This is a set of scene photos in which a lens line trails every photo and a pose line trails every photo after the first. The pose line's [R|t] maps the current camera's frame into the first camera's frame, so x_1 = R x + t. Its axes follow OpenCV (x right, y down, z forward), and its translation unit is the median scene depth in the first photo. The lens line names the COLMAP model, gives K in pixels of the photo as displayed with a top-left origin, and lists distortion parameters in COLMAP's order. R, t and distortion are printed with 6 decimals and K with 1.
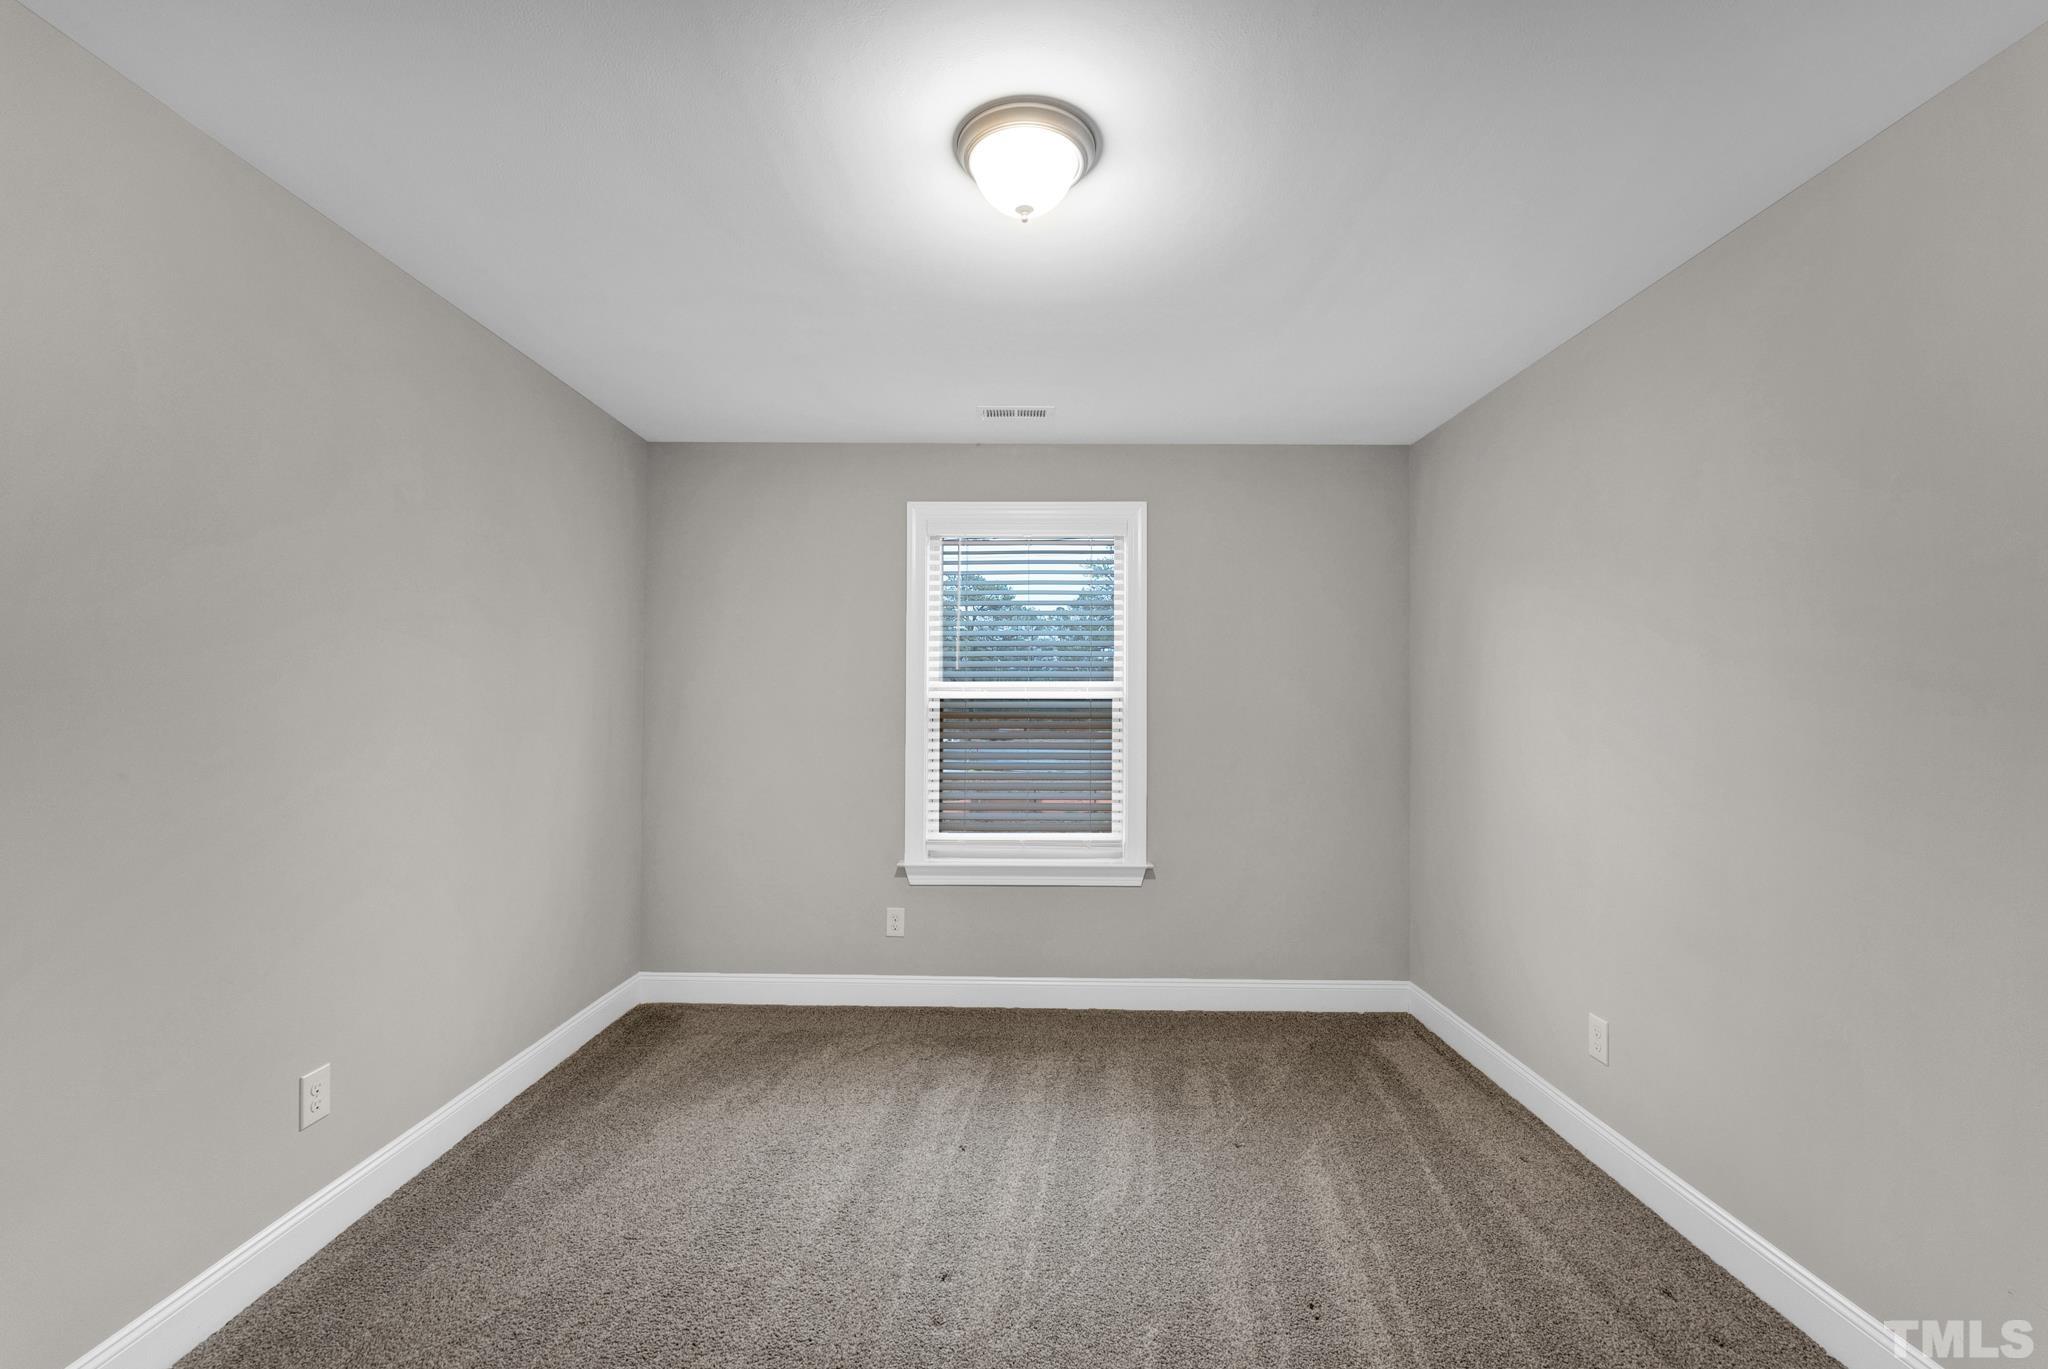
lens RADIAL K [[858.1, 0, 1014.5], [0, 858.1, 673.6], [0, 0, 1]] dist [-0.000239, -0.000054]
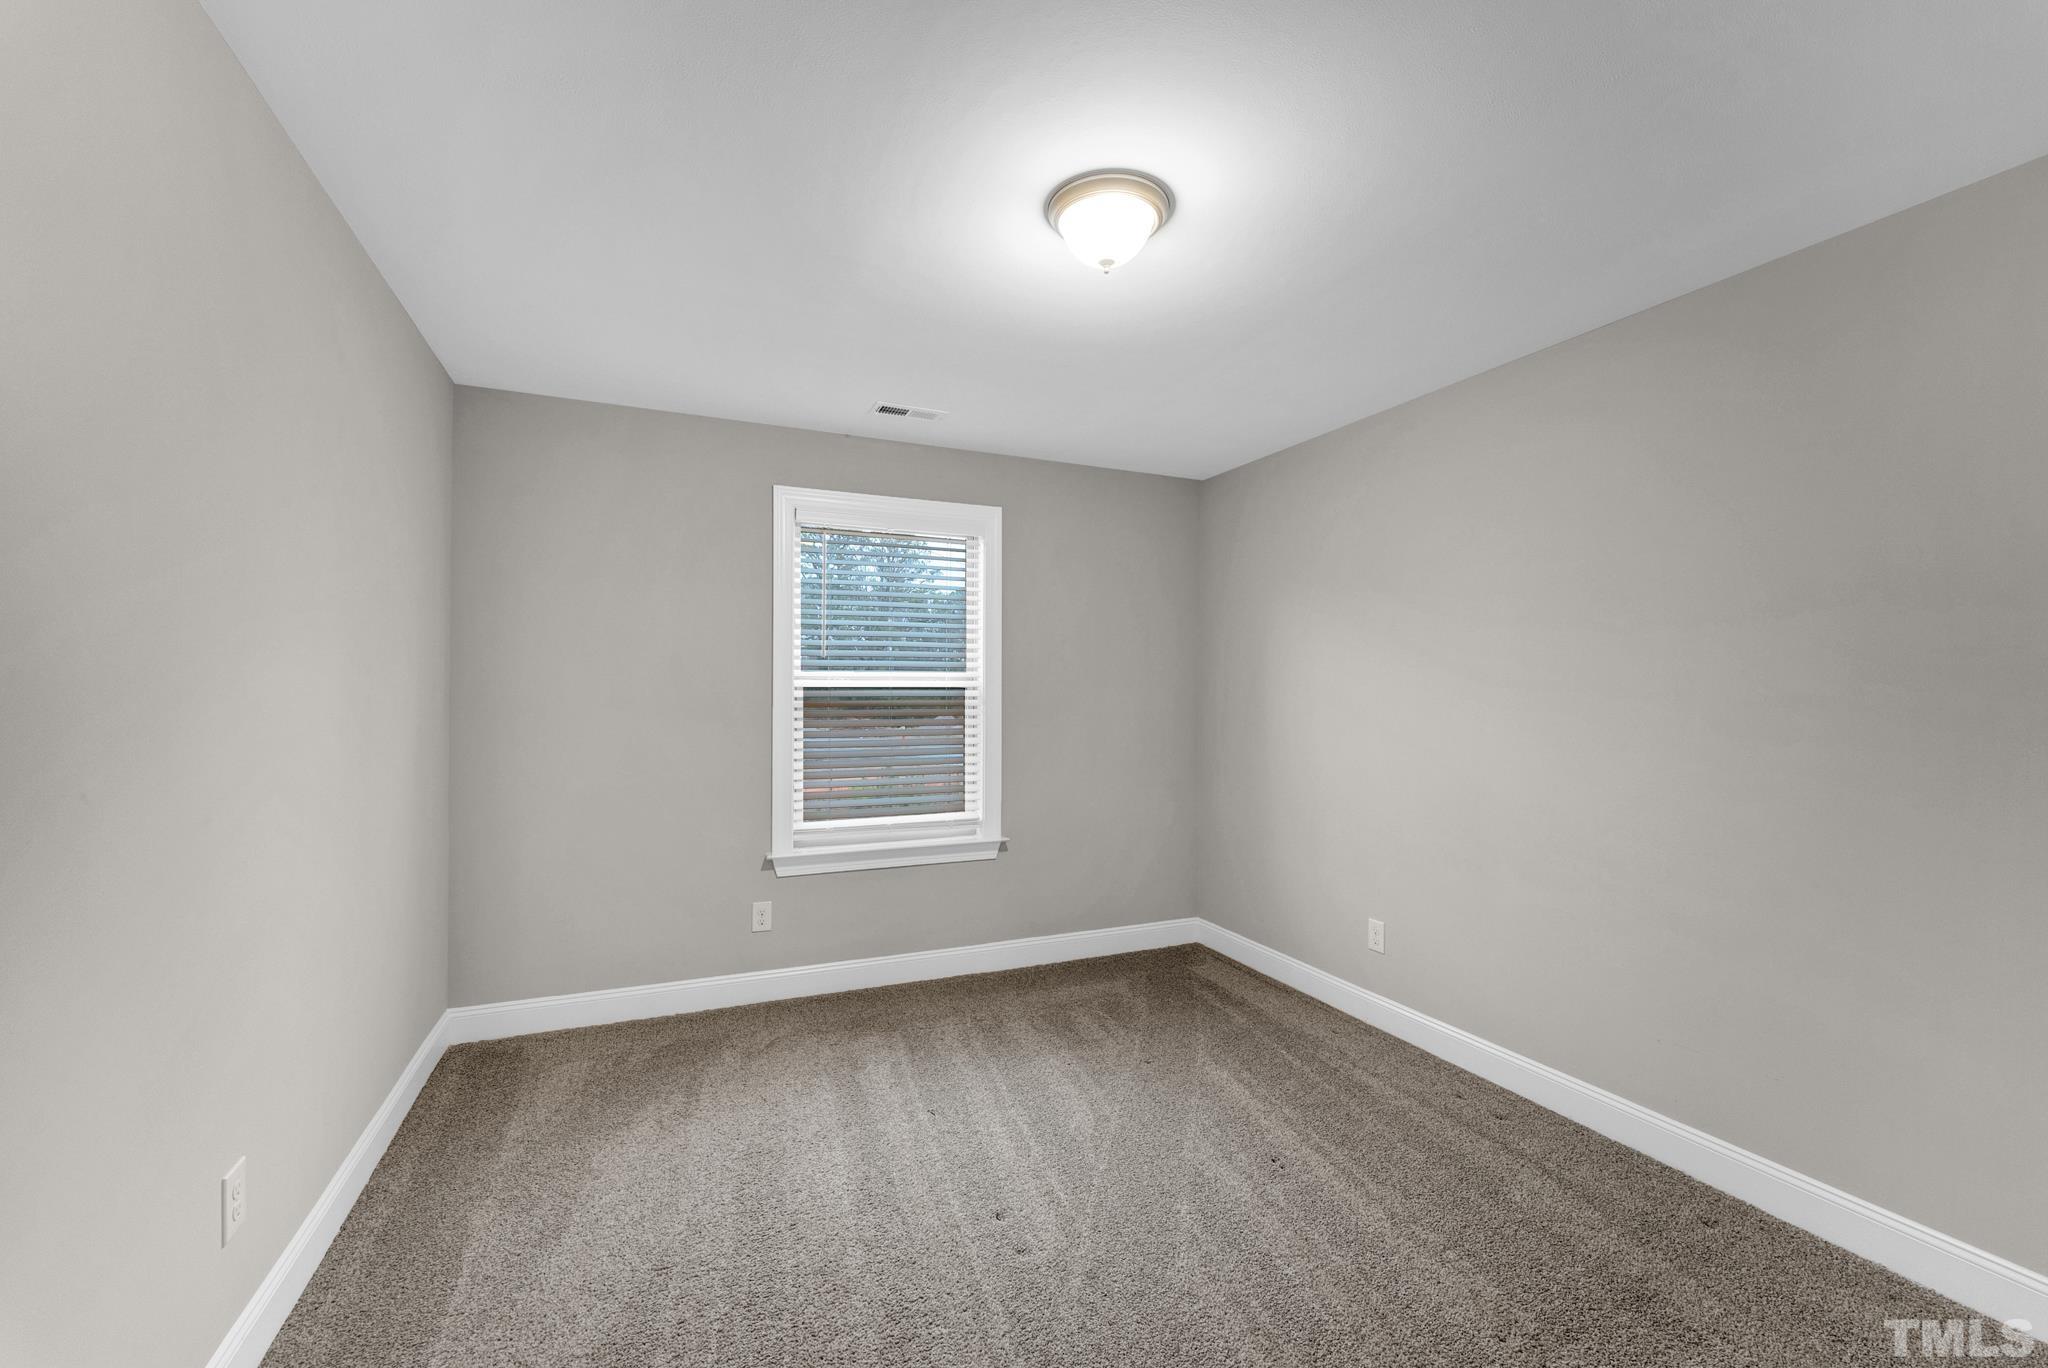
lens RADIAL K [[858.1, 0, 995.3], [0, 858.1, 670.5], [0, 0, 1]] dist [-0.000239, -0.000054]
pose [[0.909391, 0.007913, 0.415866, -0.315514], [-0.012642, 0.999883, 0.008620, -0.001774], [-0.415749, -0.013096, 0.909385, 0.007428]]
